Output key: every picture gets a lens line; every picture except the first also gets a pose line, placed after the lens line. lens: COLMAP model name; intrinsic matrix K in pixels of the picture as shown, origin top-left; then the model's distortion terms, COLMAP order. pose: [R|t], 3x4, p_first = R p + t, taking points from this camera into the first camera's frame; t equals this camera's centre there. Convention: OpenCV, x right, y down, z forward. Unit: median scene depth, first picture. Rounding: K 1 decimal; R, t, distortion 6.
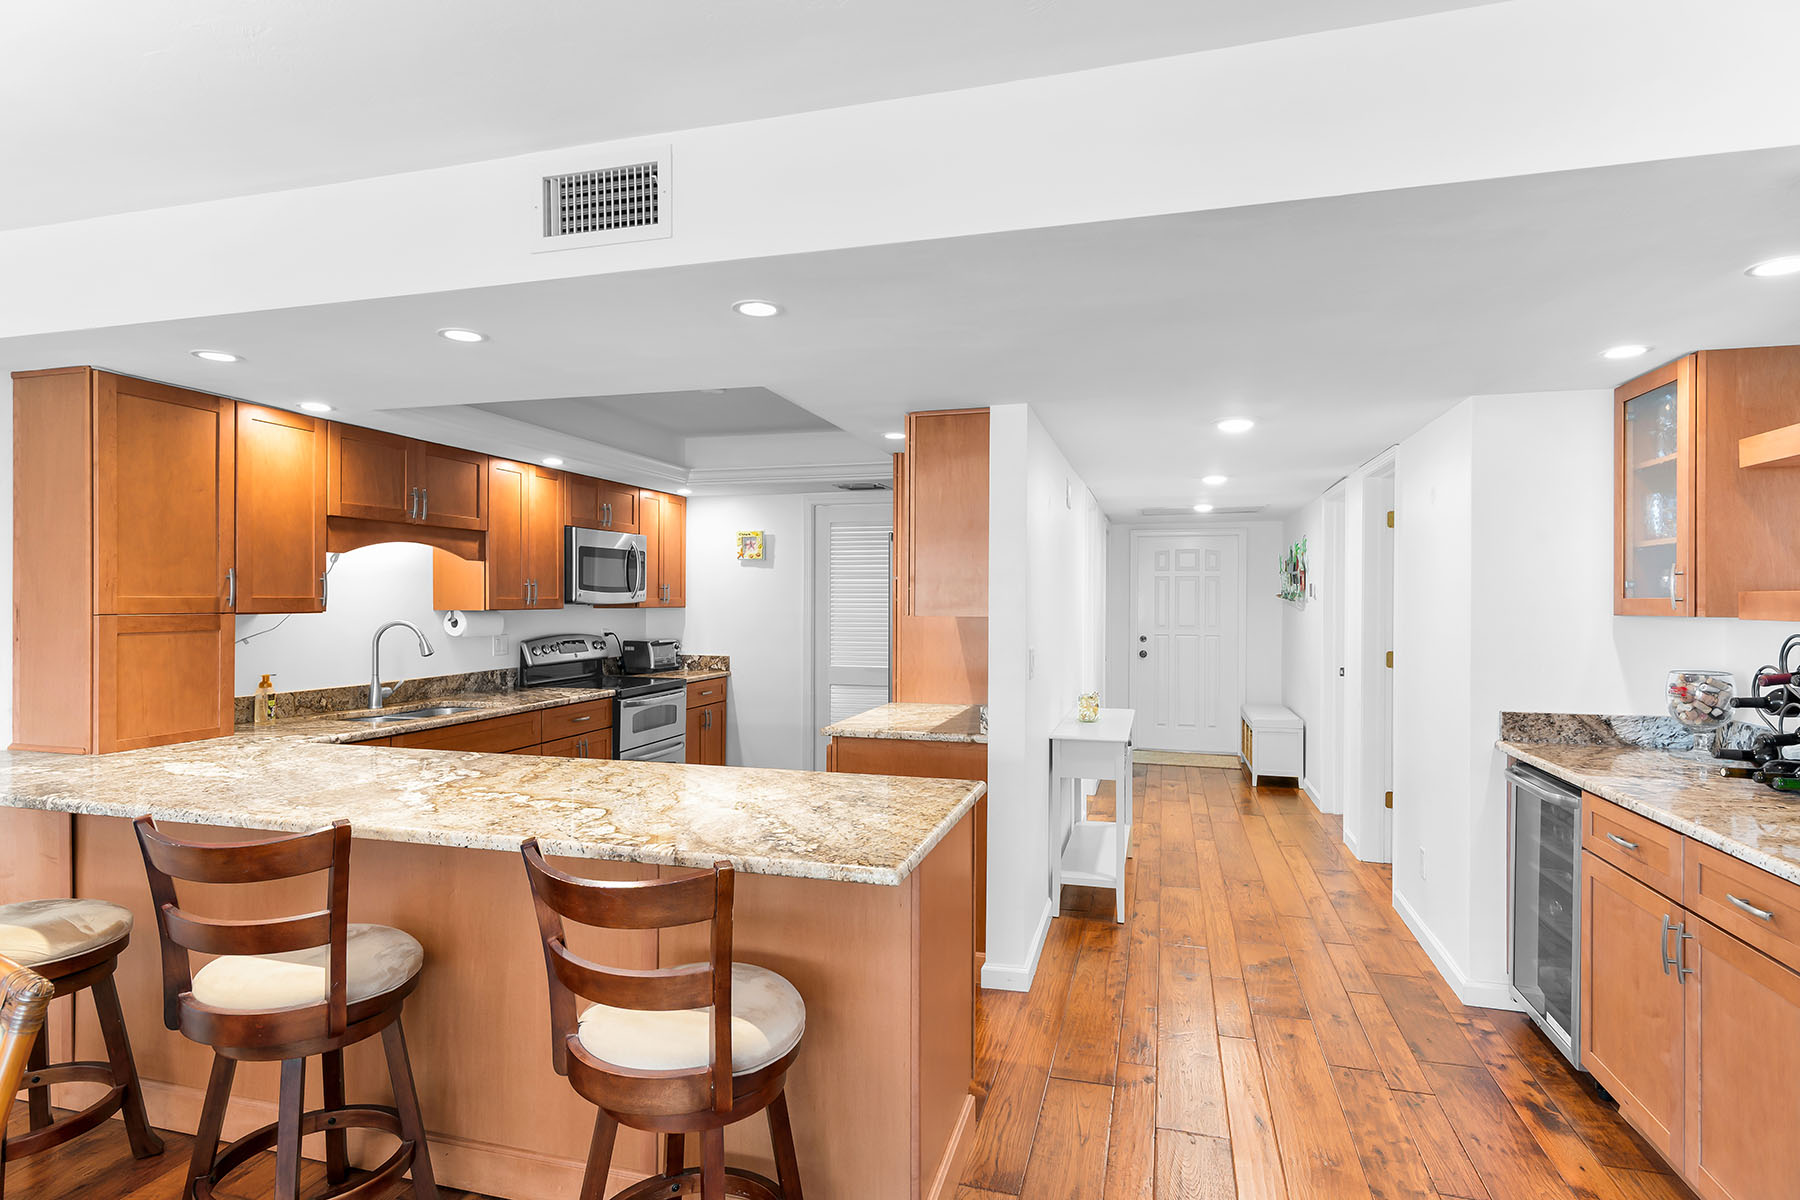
lens RADIAL K [[896.8, 0, 890.1], [0, 896.8, 605.6], [0, 0, 1]] dist [0.001400, -0.000877]
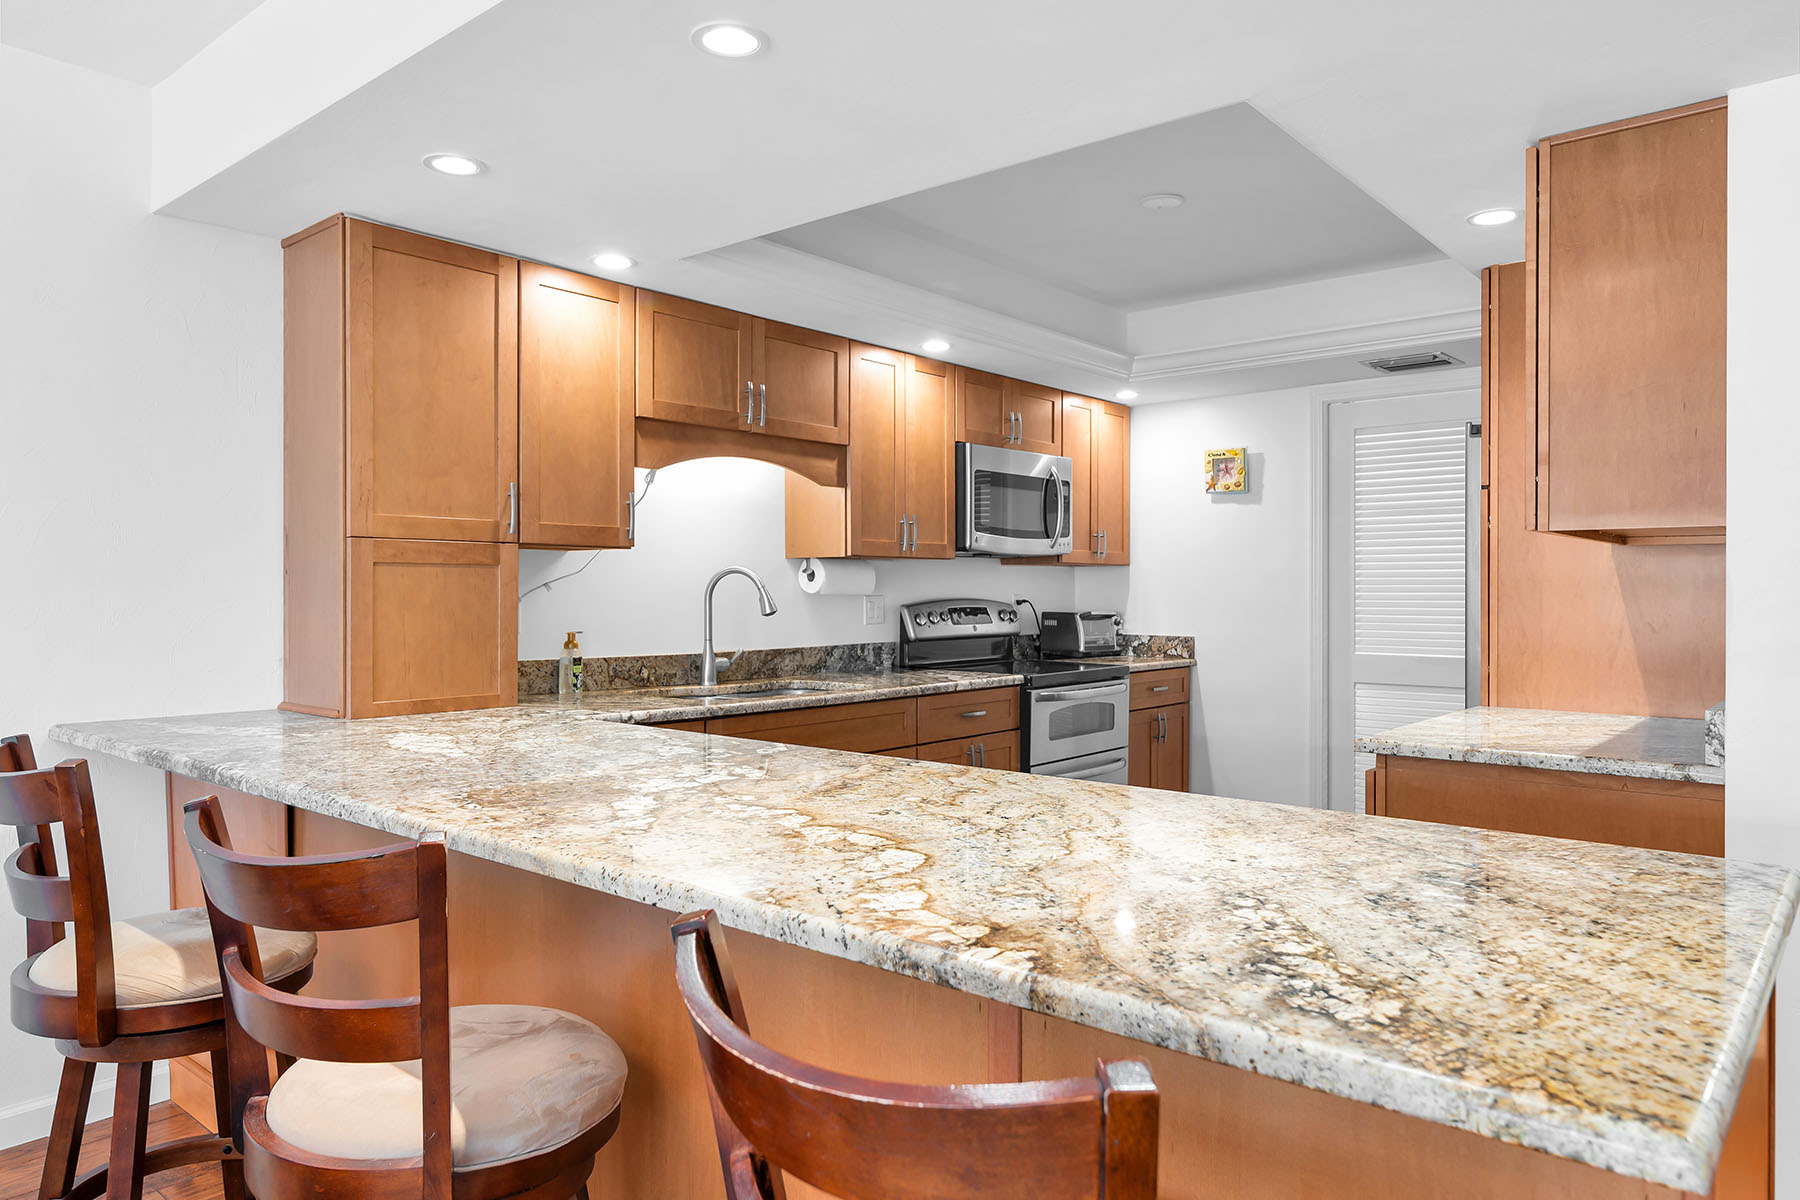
lens RADIAL K [[1118.1, 0, 912.3], [0, 1118.1, 599.9], [0, 0, 1]] dist [-0.000843, -0.000816]
pose [[0.909126, -0.001865, -0.416518, -0.038816], [0.001655, 0.999998, -0.000866, 0.052660], [0.416518, 0.000097, 0.909127, 0.265449]]
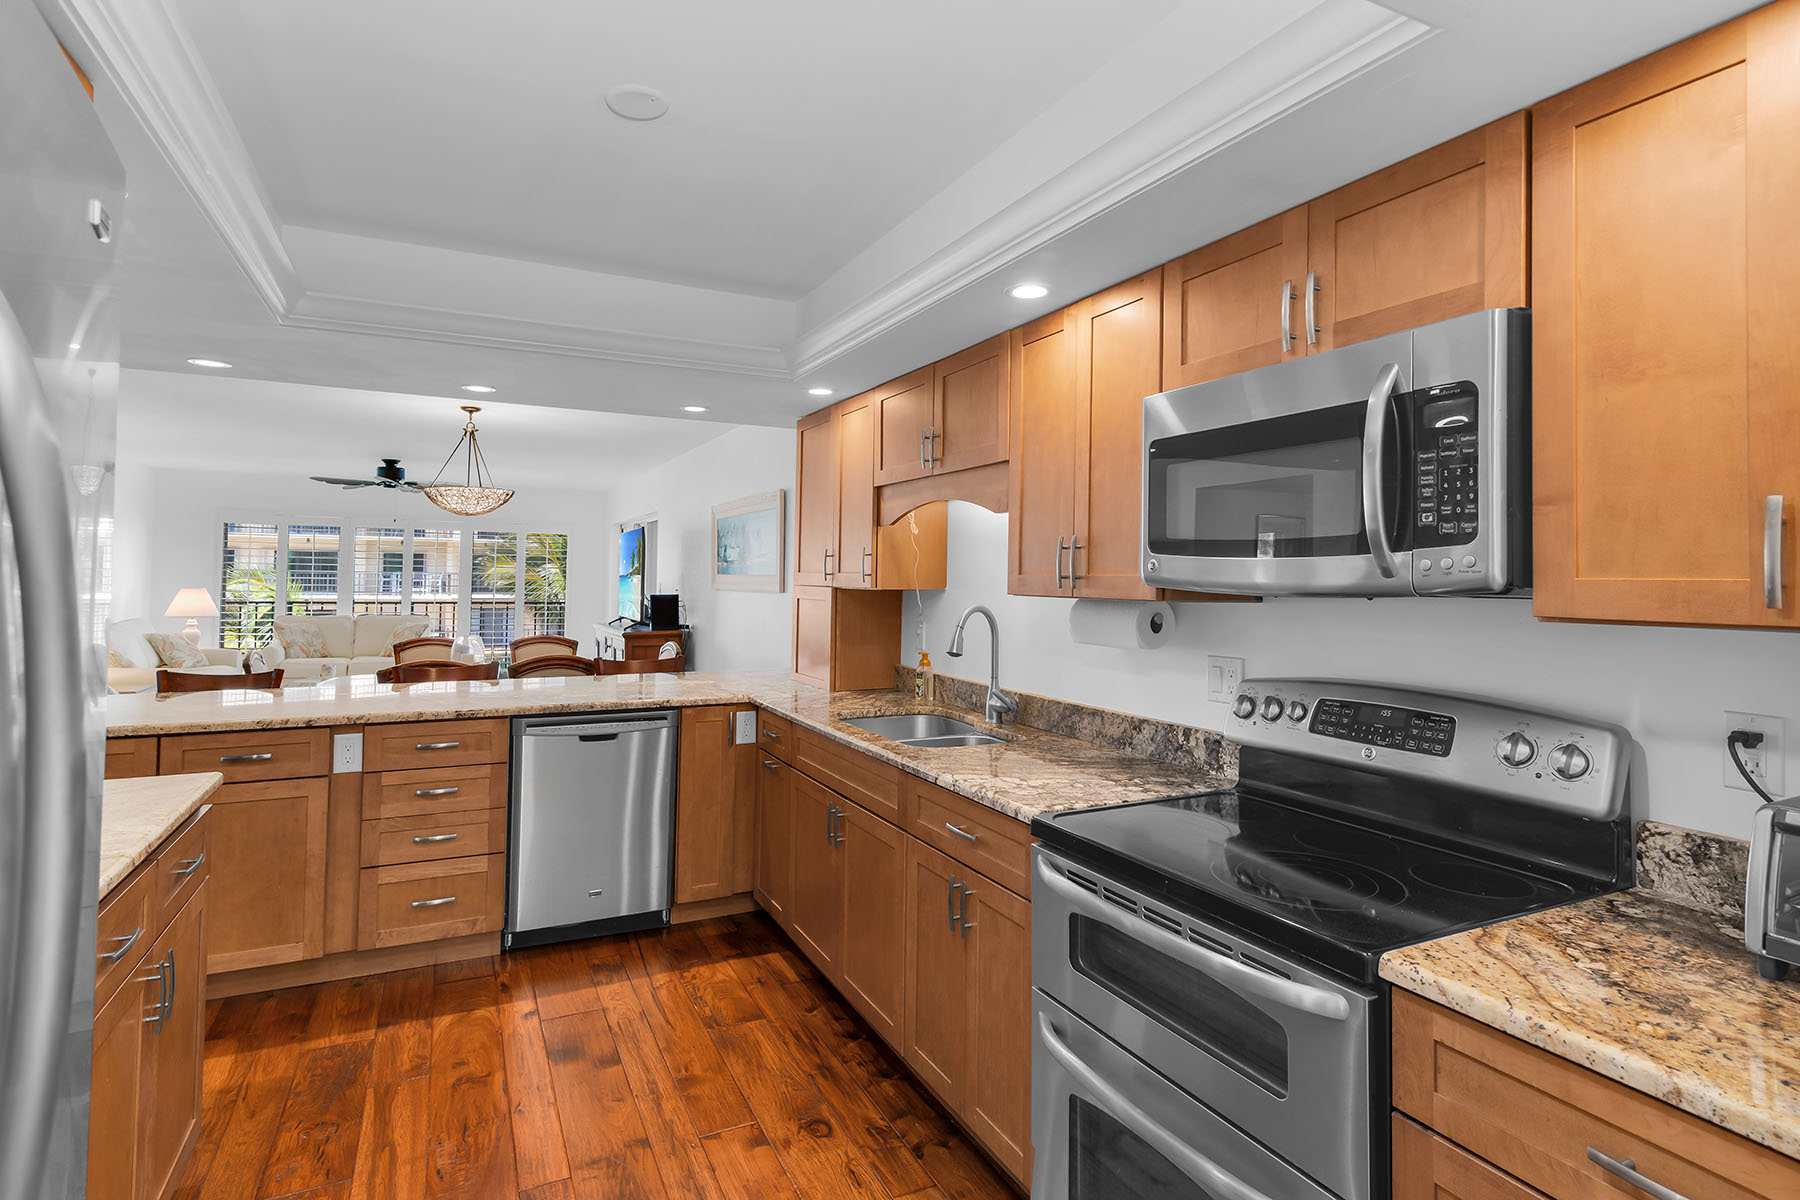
lens RADIAL K [[896.8, 0, 892.3], [0, 896.8, 552.8], [0, 0, 1]] dist [0.001400, -0.000877]
pose [[-0.736405, -0.028038, -0.675960, -0.002489], [-0.018327, 0.999601, -0.021497, -0.010480], [0.676293, -0.003442, -0.736625, 1.745758]]
